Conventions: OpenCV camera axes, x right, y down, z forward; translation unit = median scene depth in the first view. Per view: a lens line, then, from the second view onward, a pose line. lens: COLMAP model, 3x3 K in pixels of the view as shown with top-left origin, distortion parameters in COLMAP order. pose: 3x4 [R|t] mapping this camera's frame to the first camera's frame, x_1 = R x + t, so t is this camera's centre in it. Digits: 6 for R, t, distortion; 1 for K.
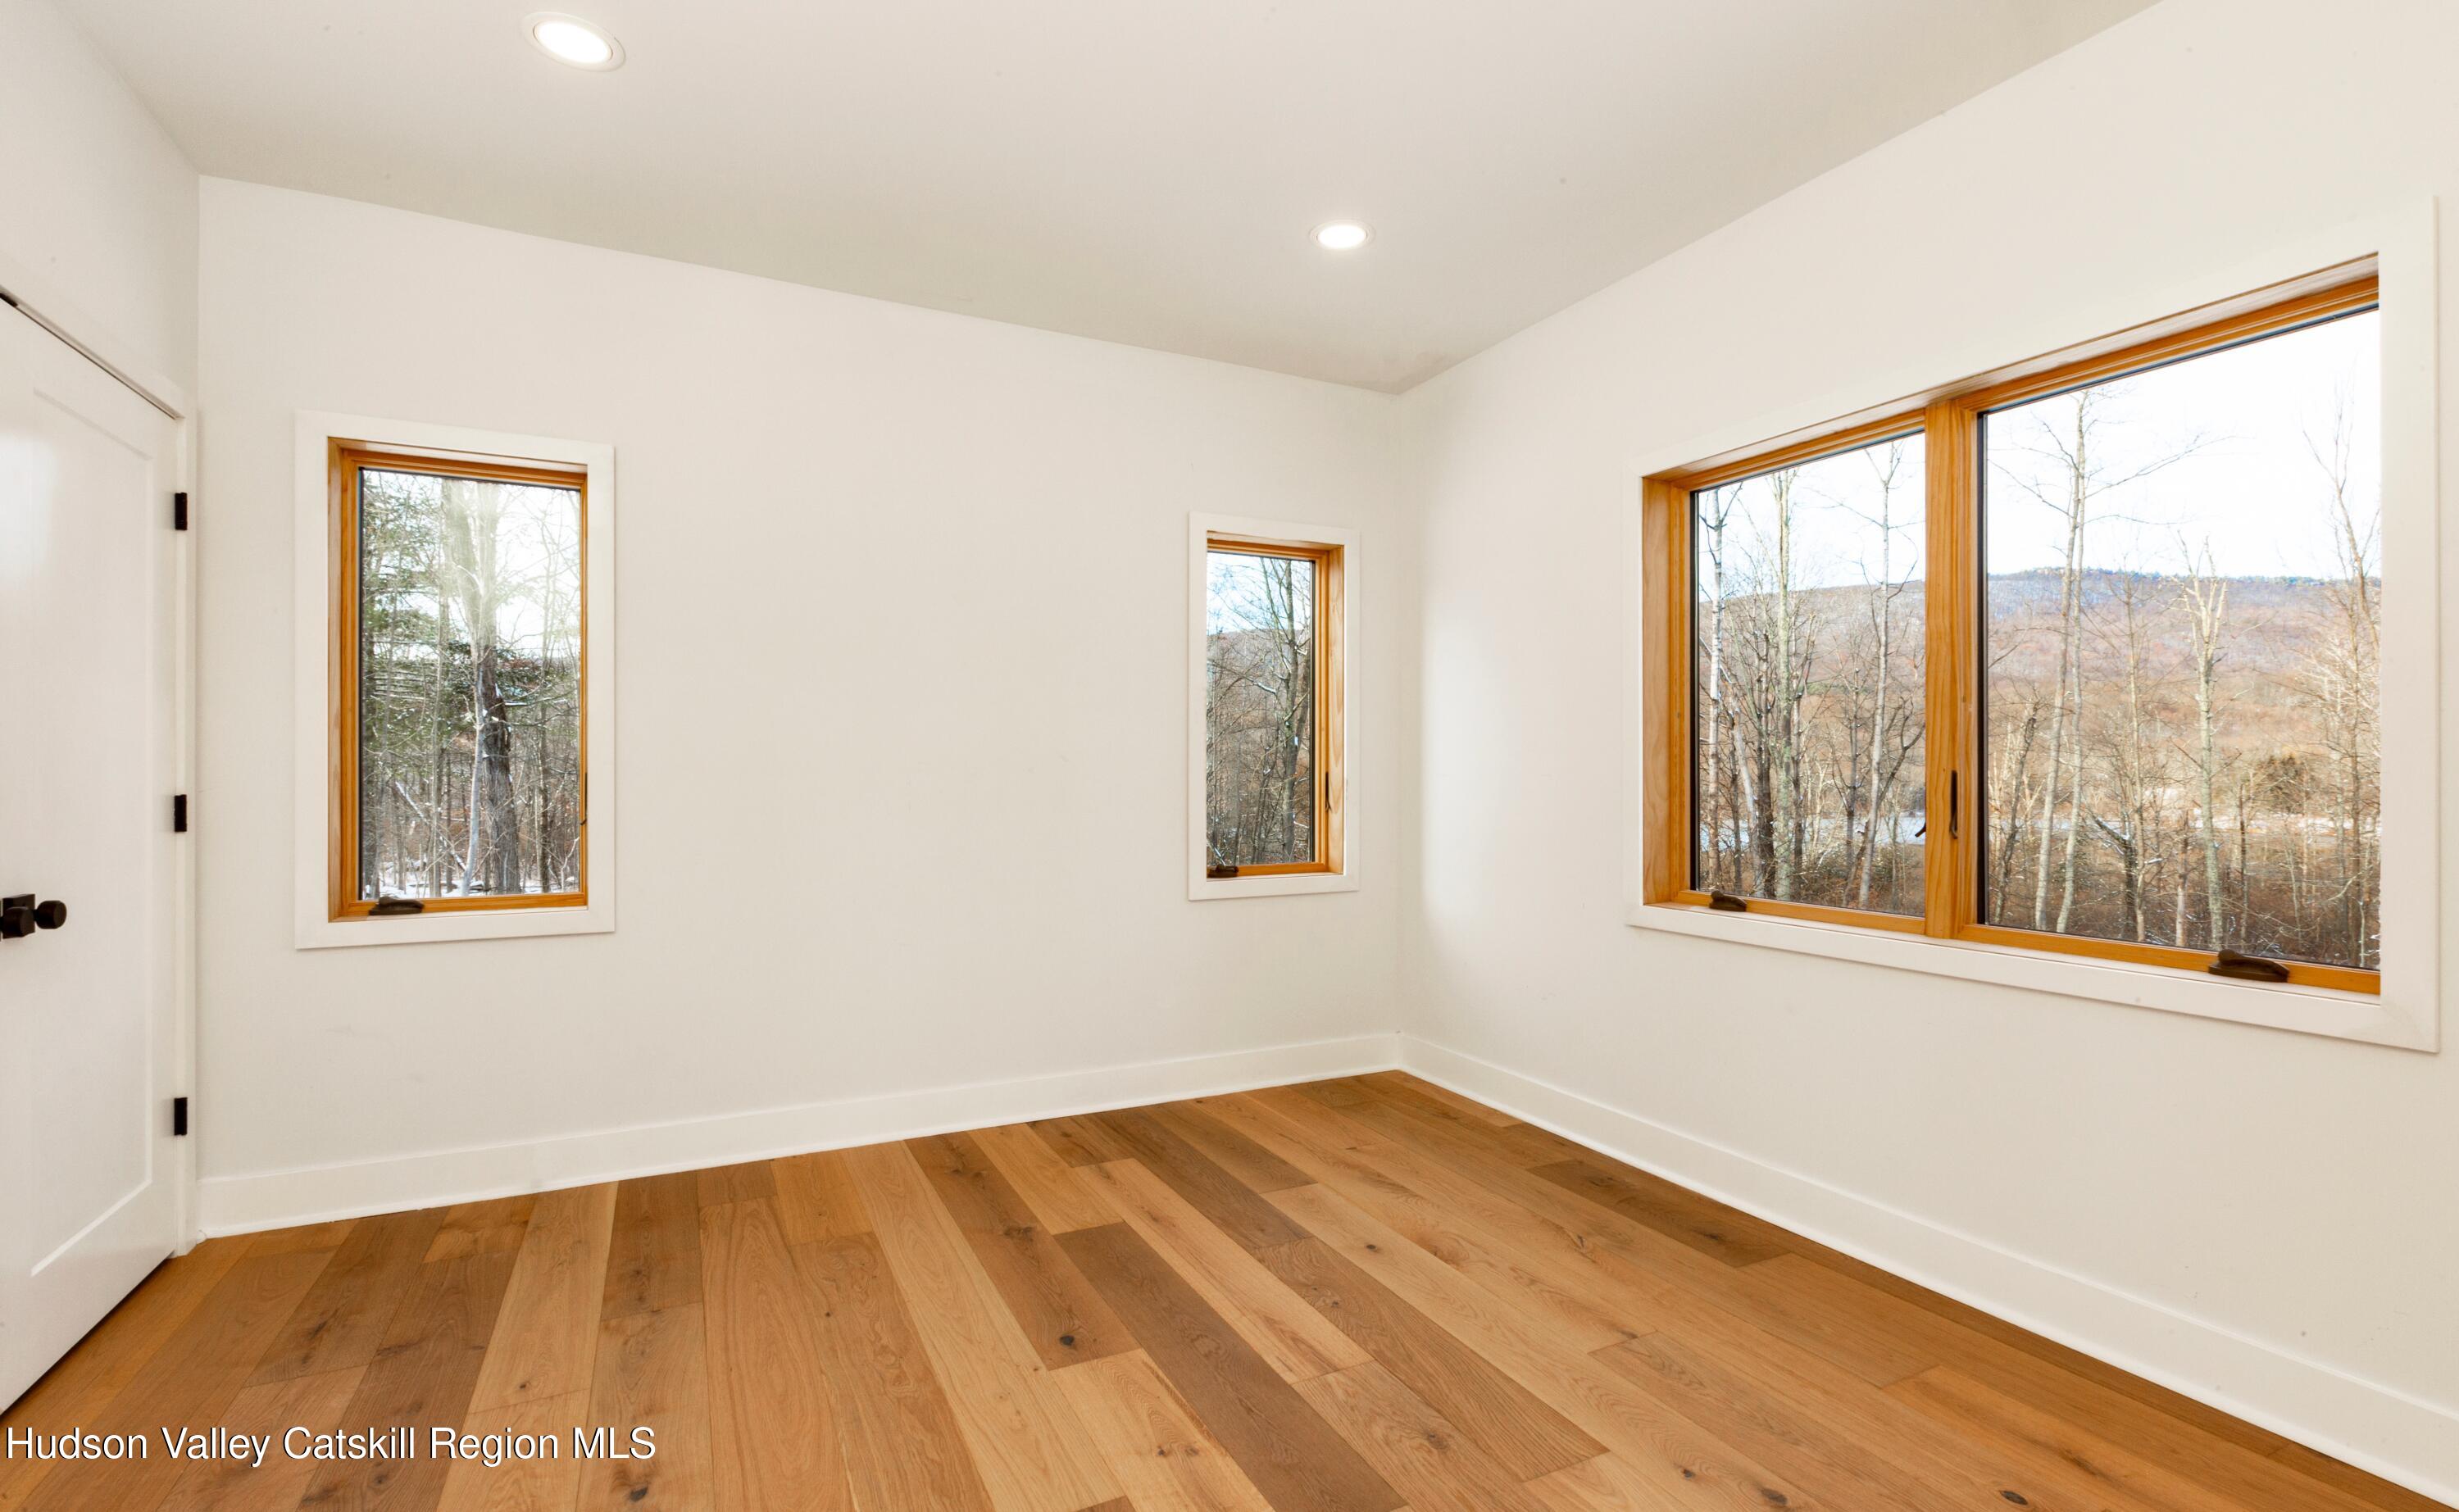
lens RADIAL K [[1128.8, 0, 1226.9], [0, 1128.8, 760.8], [0, 0, 1]] dist [0.003898, 0.000396]
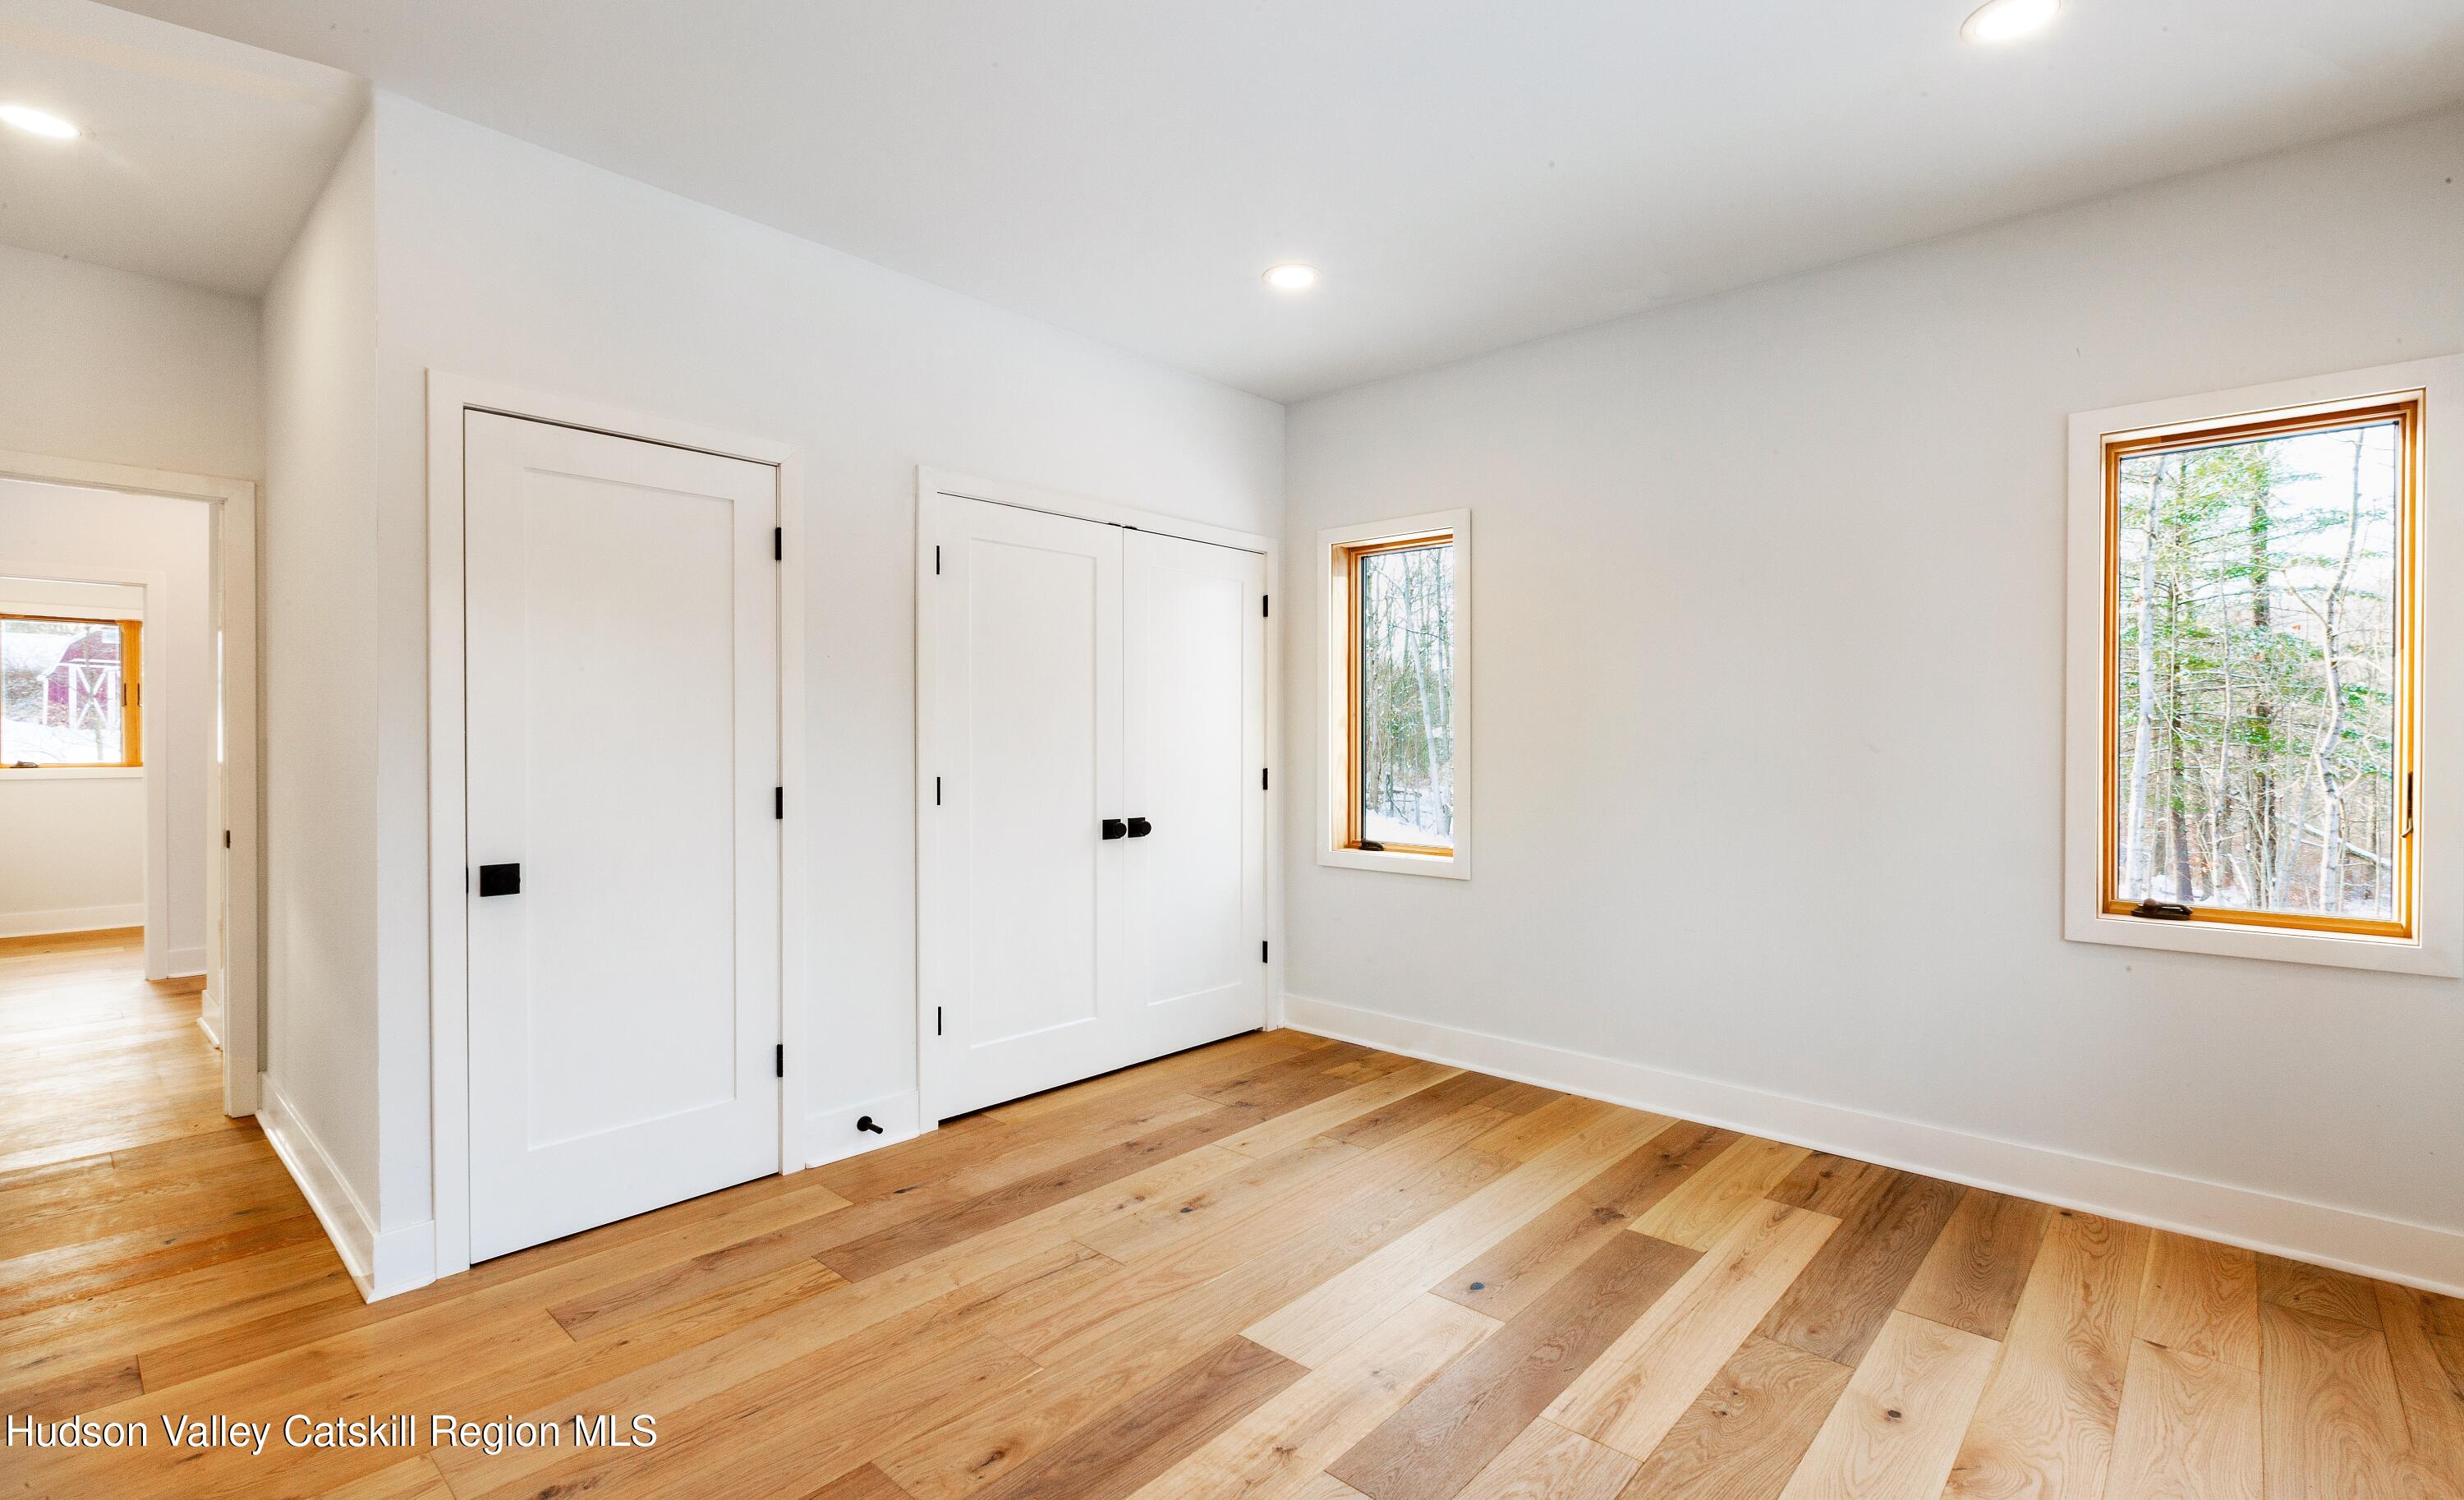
lens RADIAL K [[1103.3, 0, 1222.4], [0, 1103.3, 745.3], [0, 0, 1]] dist [0.001035, -0.000098]
pose [[0.354039, 0.005467, -0.935215, 0.548865], [0.009459, 0.999911, 0.009426, -0.020762], [0.935183, -0.012184, 0.353956, 0.276264]]
